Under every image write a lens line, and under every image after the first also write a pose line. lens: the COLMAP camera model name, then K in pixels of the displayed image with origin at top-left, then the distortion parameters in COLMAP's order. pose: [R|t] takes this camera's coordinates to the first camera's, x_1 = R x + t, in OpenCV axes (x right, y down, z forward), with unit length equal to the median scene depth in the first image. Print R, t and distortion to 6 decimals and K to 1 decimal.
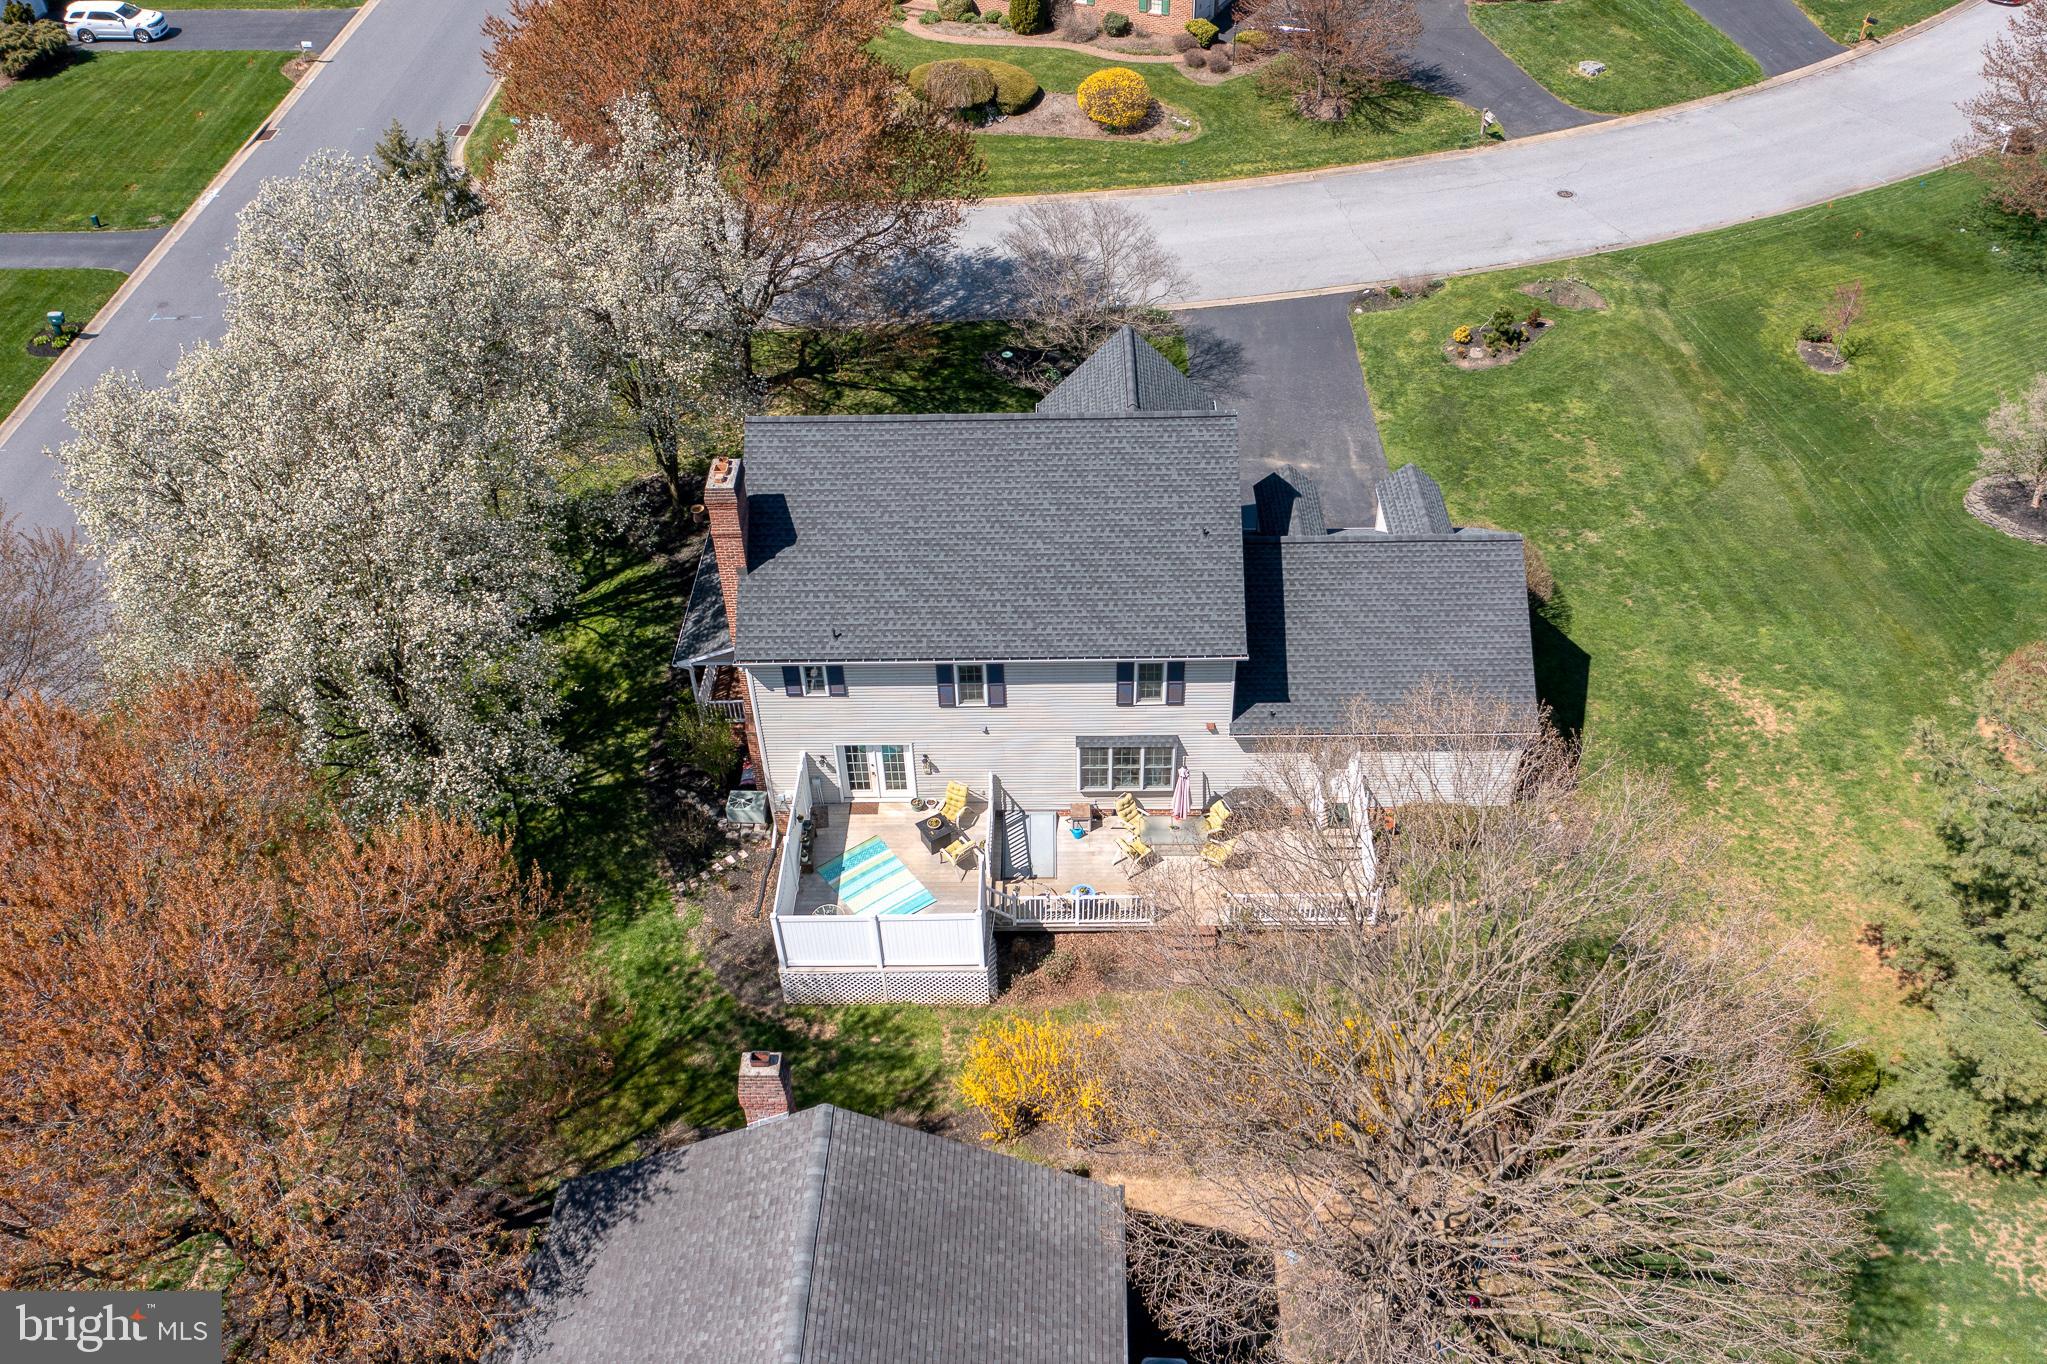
lens RADIAL K [[1671.4, 0, 1057.8], [0, 1671.4, 679.6], [0, 0, 1]] dist [-0.005659, -0.010651]
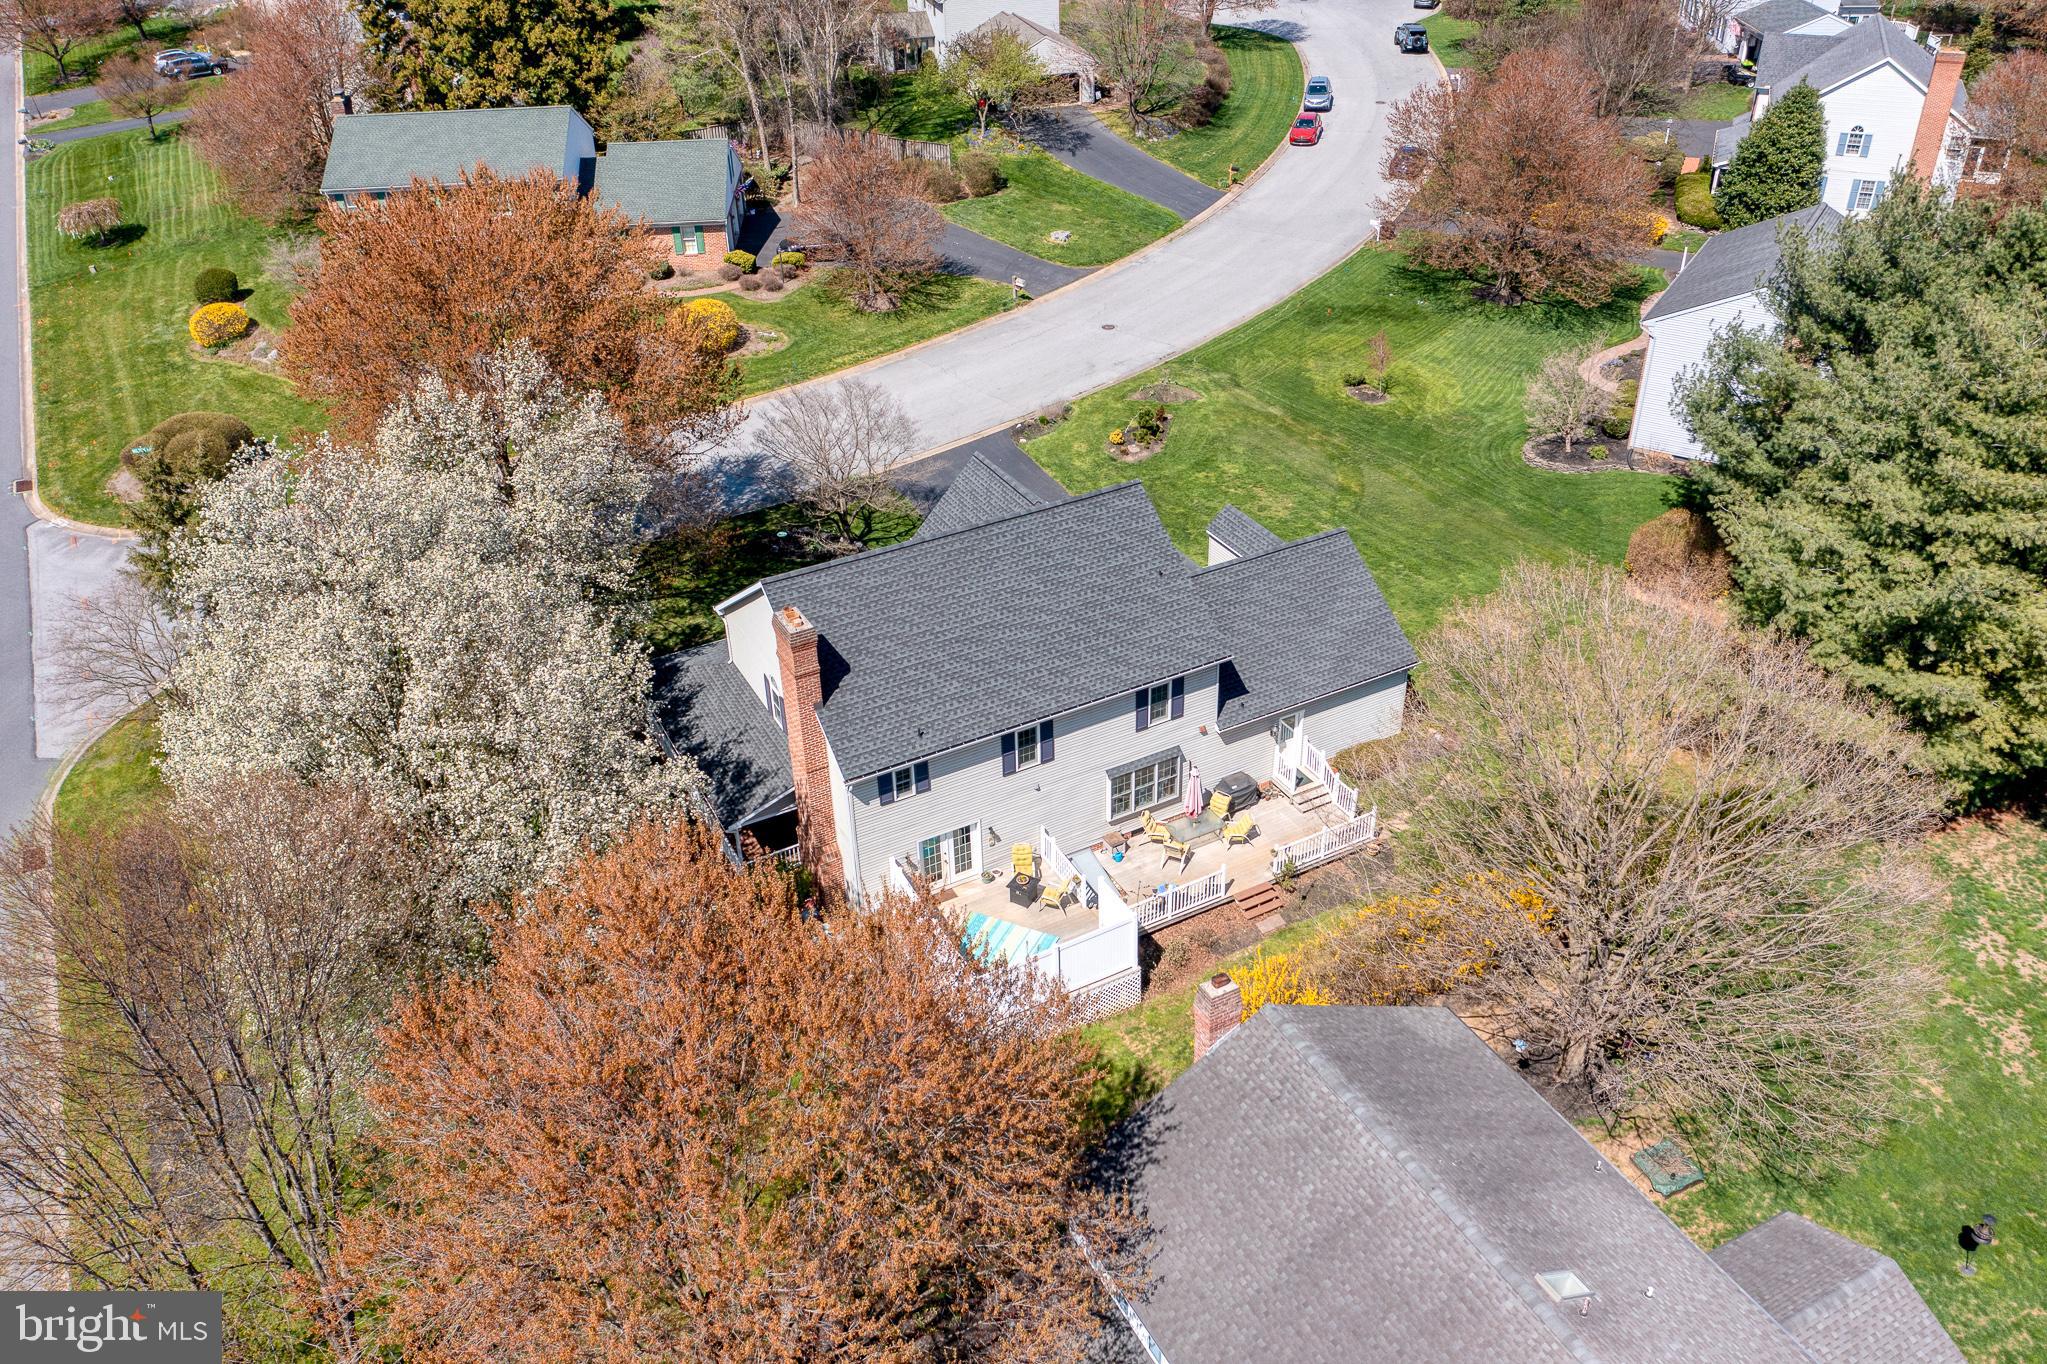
lens RADIAL K [[1671.4, 0, 1057.8], [0, 1671.4, 679.6], [0, 0, 1]] dist [-0.005659, -0.010651]
pose [[0.869751, -0.263194, 0.417448, -0.369609], [0.322260, 0.943552, -0.076534, 0.039629], [-0.373741, 0.201093, 0.905472, -0.044508]]
